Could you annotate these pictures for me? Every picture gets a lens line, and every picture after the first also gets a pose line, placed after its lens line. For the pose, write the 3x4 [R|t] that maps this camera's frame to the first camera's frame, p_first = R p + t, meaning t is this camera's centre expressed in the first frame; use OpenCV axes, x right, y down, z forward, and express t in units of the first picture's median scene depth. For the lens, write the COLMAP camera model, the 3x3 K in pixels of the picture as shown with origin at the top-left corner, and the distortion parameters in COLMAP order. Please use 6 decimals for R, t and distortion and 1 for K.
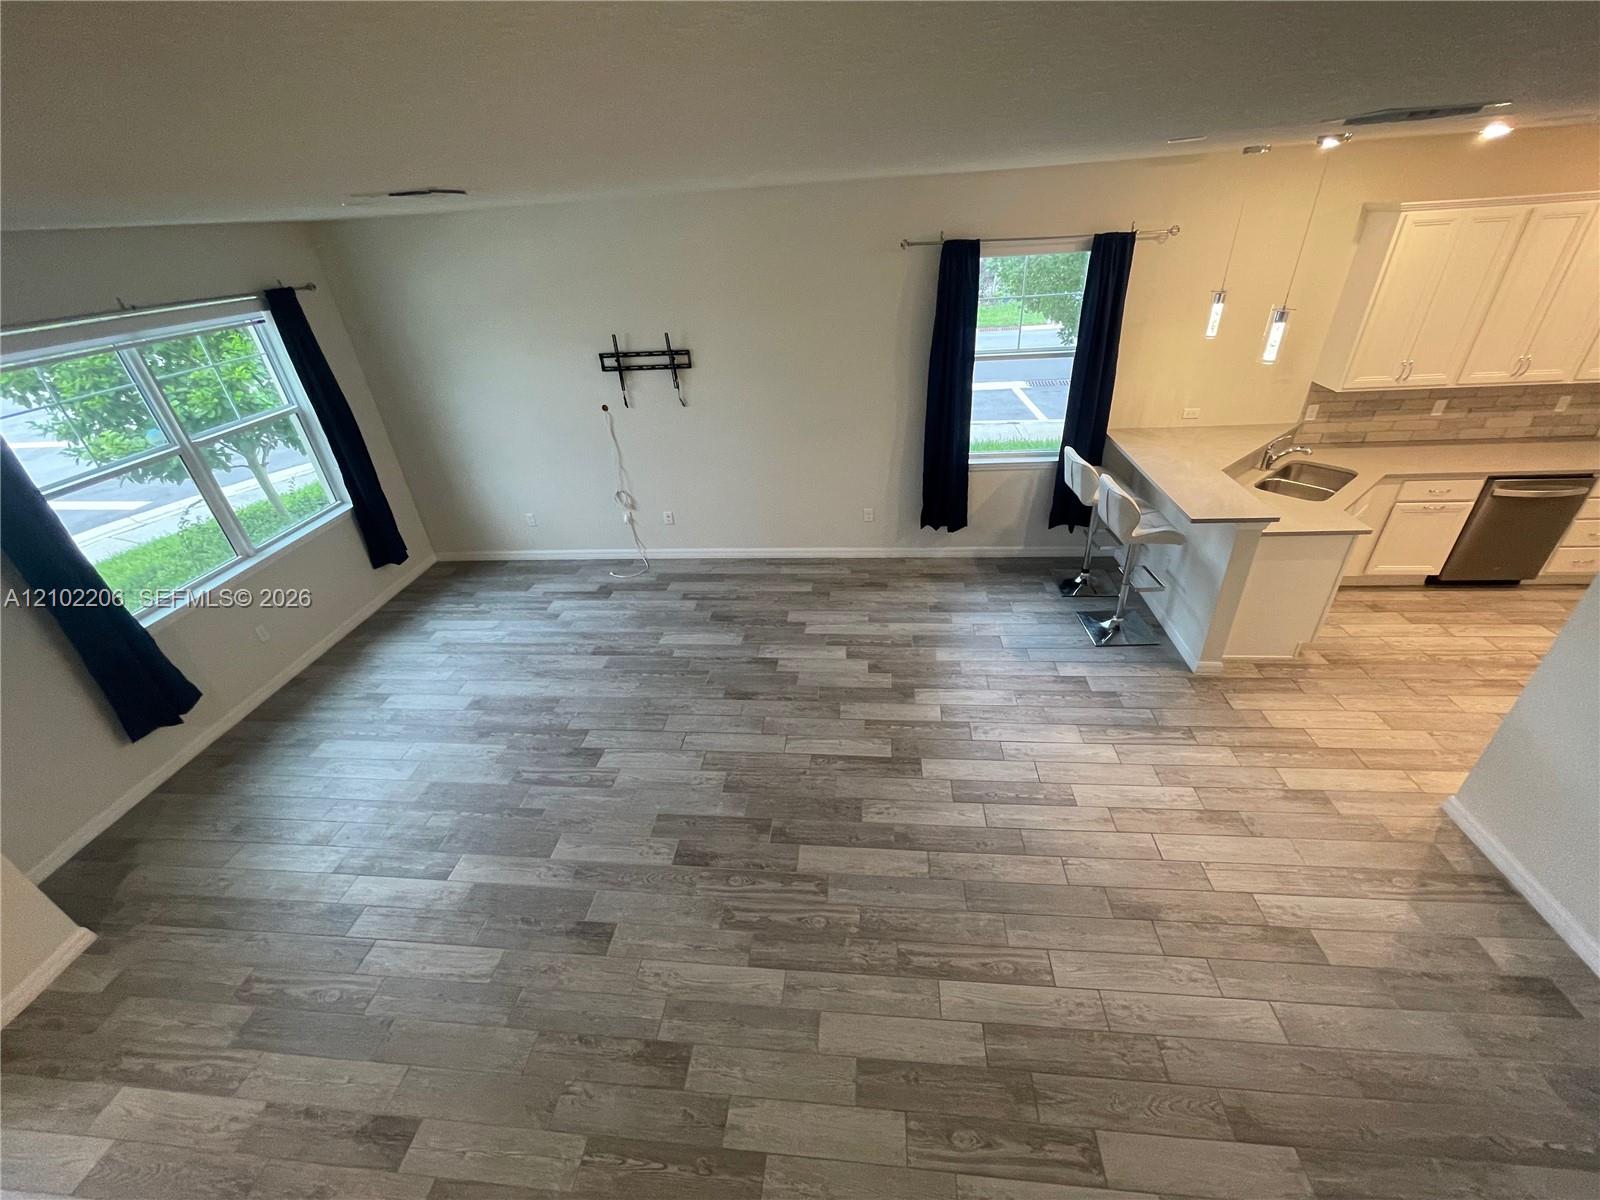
lens RADIAL K [[646.8, 0, 800.2], [0, 646.8, 594.8], [0, 0, 1]] dist [-0.003160, 0.001096]
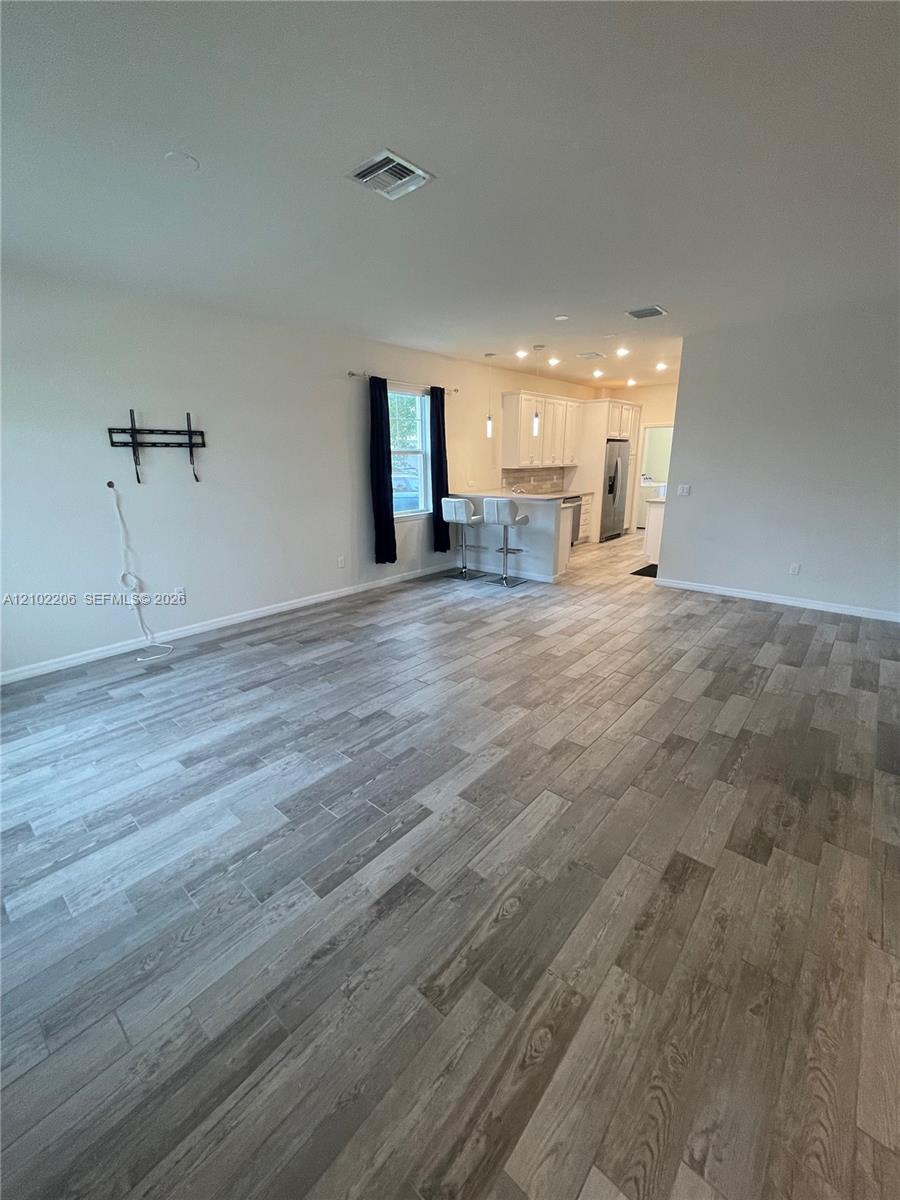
lens RADIAL K [[485.1, 0, 453.9], [0, 485.1, 601.8], [0, 0, 1]] dist [-0.003160, 0.001096]
pose [[0.572665, -0.178857, 0.800040, -0.728507], [0.397015, 0.914339, -0.079772, 0.158510], [-0.717240, 0.363310, 0.594619, 0.306875]]
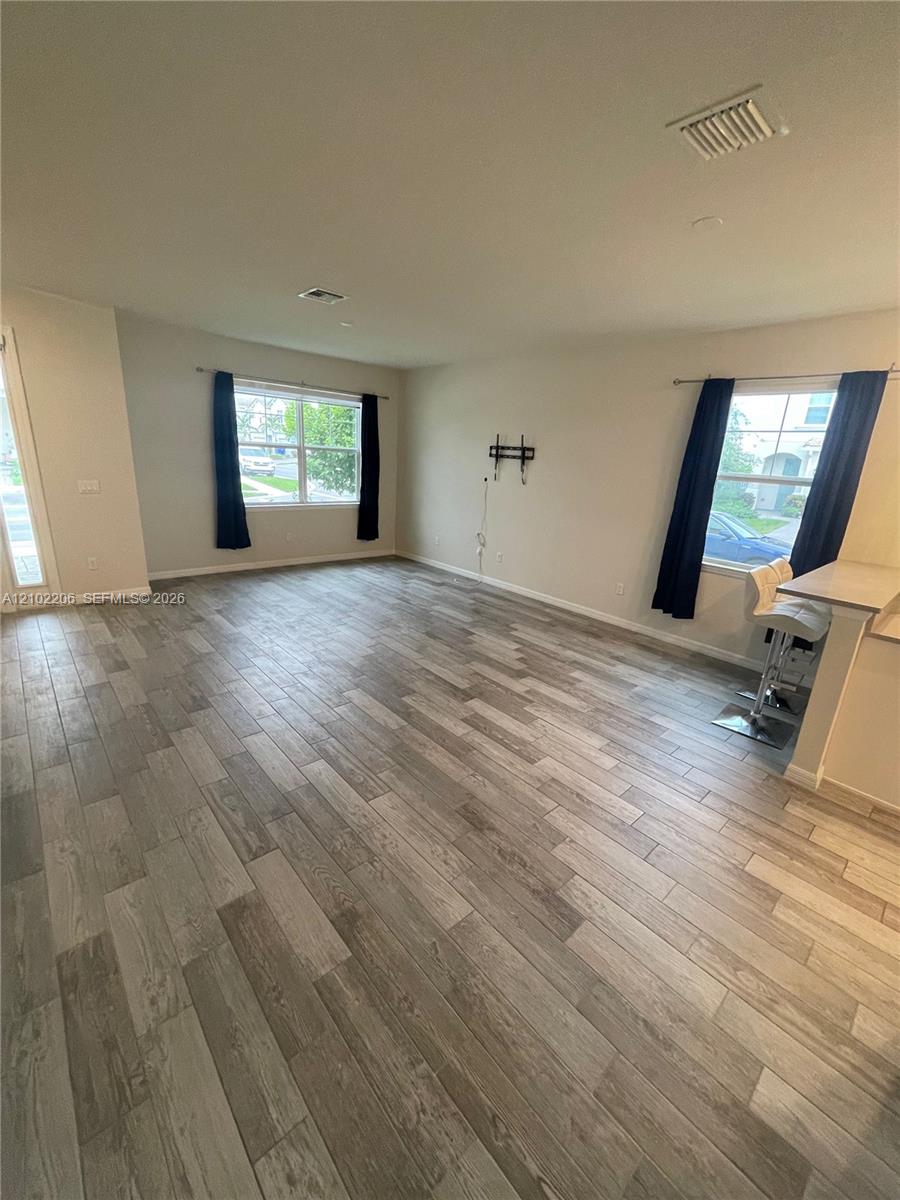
lens RADIAL K [[485.1, 0, 453.8], [0, 485.1, 600.5], [0, 0, 1]] dist [-0.003160, 0.001096]
pose [[0.734813, 0.297143, -0.609718, 0.555026], [-0.435178, 0.896056, -0.087775, 0.147755], [0.520259, 0.329834, 0.787744, 0.116218]]
